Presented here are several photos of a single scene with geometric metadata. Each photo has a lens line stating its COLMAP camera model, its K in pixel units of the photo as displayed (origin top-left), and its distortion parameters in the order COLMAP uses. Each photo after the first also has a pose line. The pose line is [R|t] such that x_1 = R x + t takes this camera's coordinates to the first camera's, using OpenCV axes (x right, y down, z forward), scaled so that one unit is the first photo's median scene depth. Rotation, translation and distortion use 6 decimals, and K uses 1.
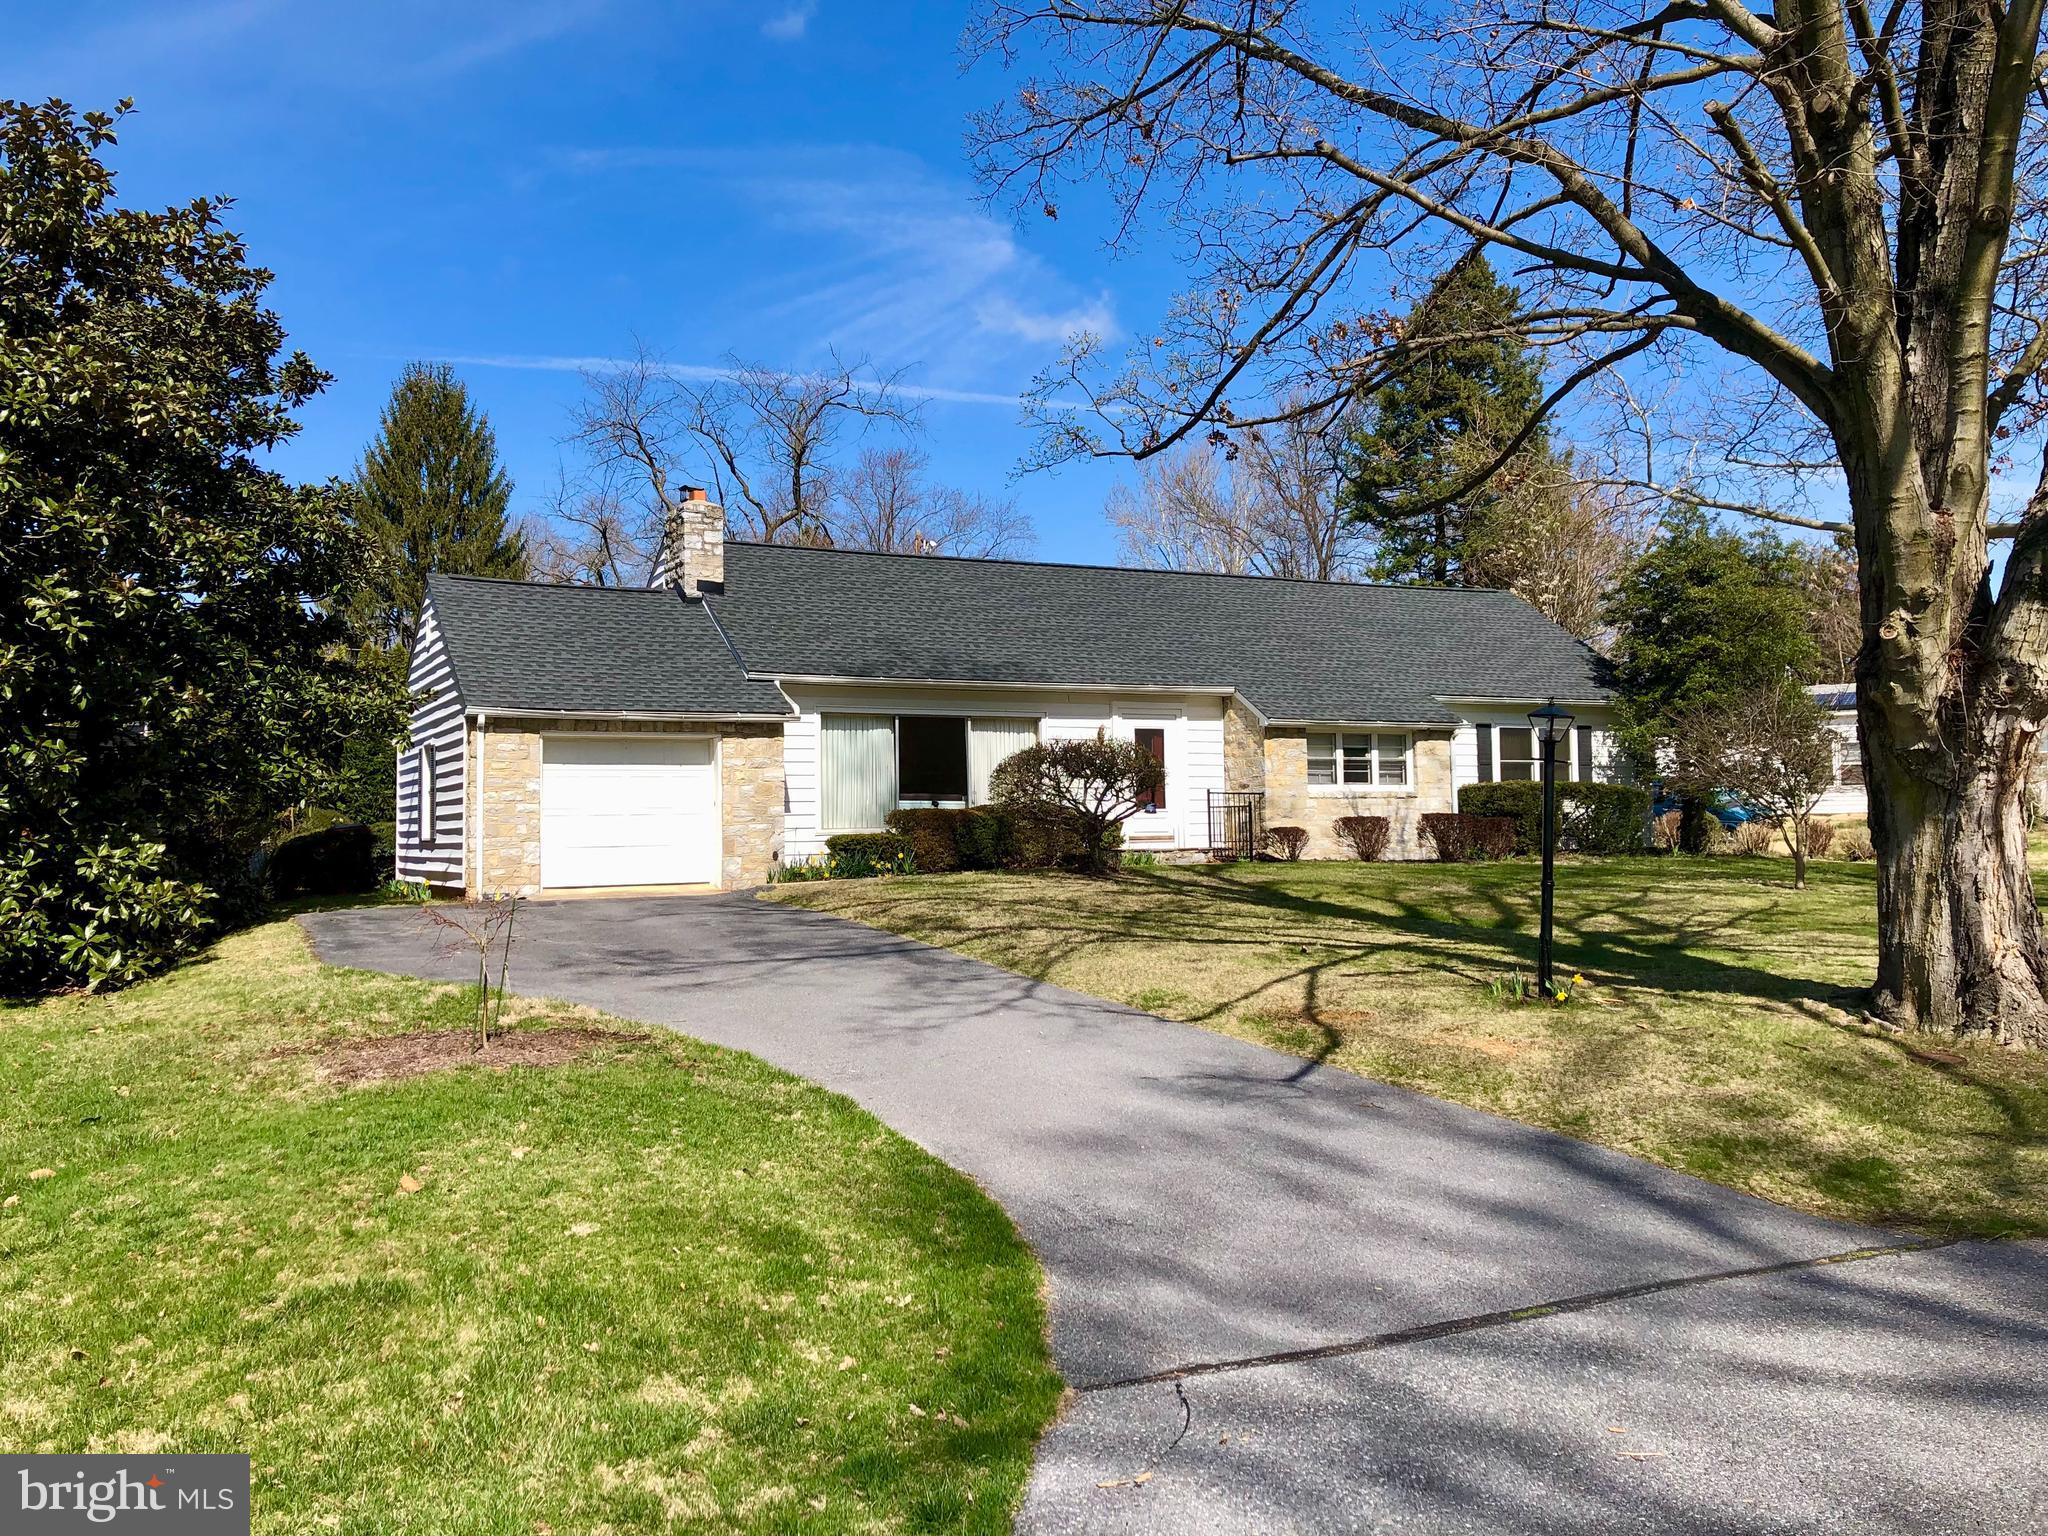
lens RADIAL K [[1673.2, 0, 1024.5], [0, 1673.2, 740.7], [0, 0, 1]] dist [0.133075, -0.213179]
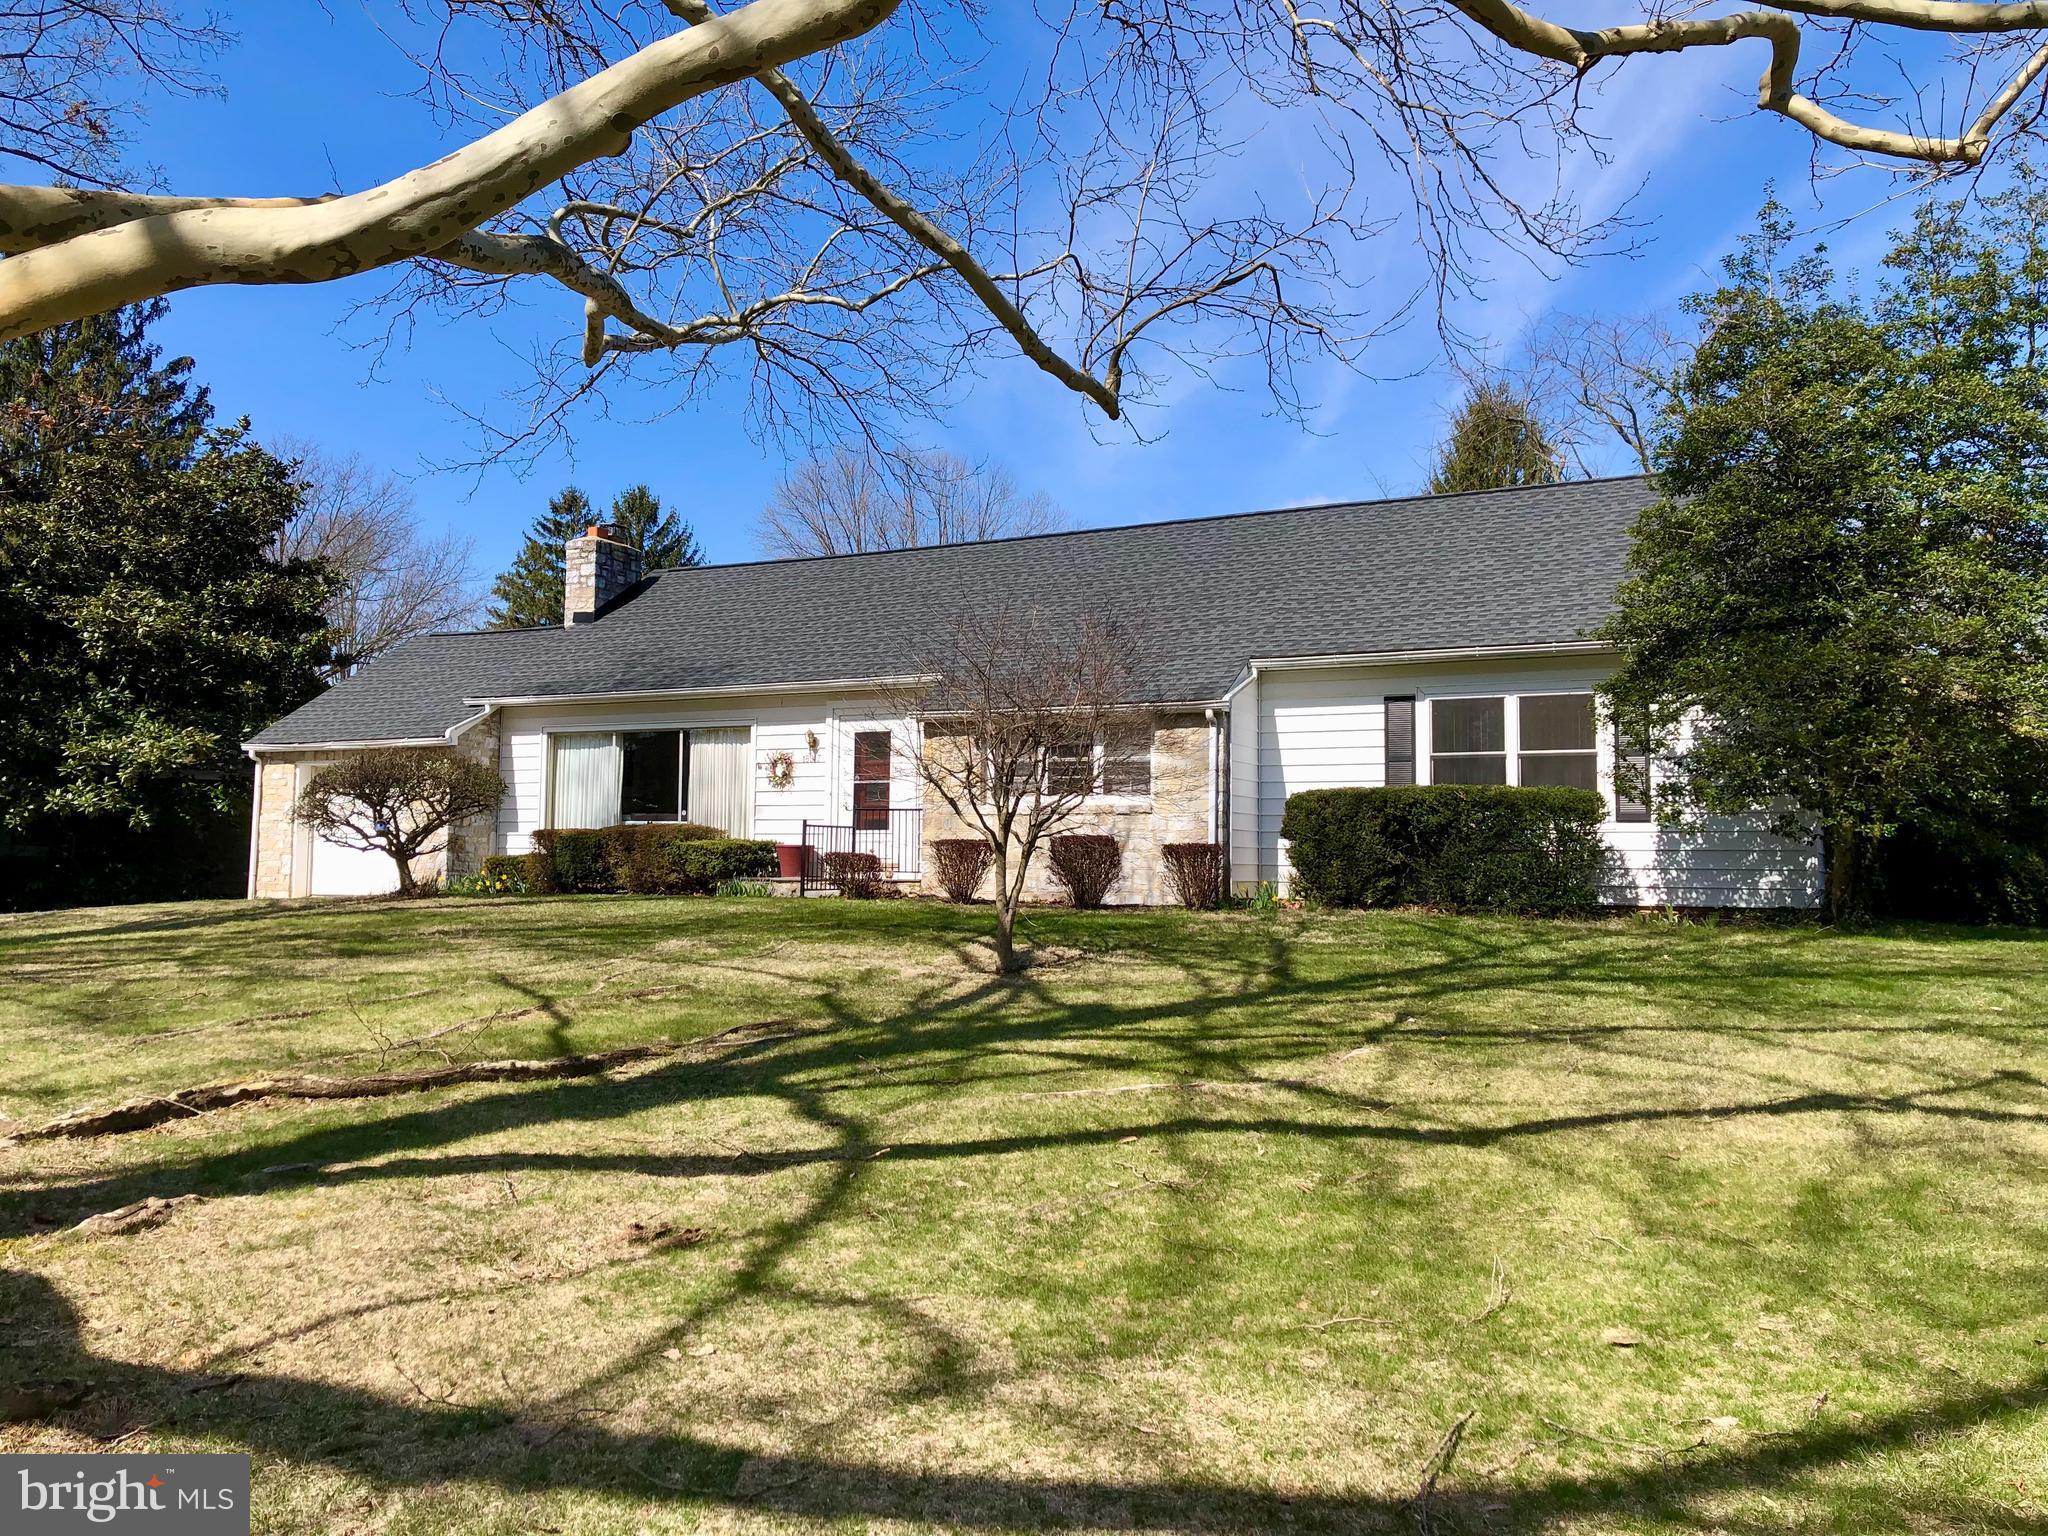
lens RADIAL K [[1673.2, 0, 1024.5], [0, 1673.2, 740.7], [0, 0, 1]] dist [0.133075, -0.213179]
pose [[0.553253, -0.033511, -0.832339, 0.784174], [0.037359, 0.999183, -0.015396, 0.012622], [0.832175, -0.022578, 0.554053, 0.585735]]
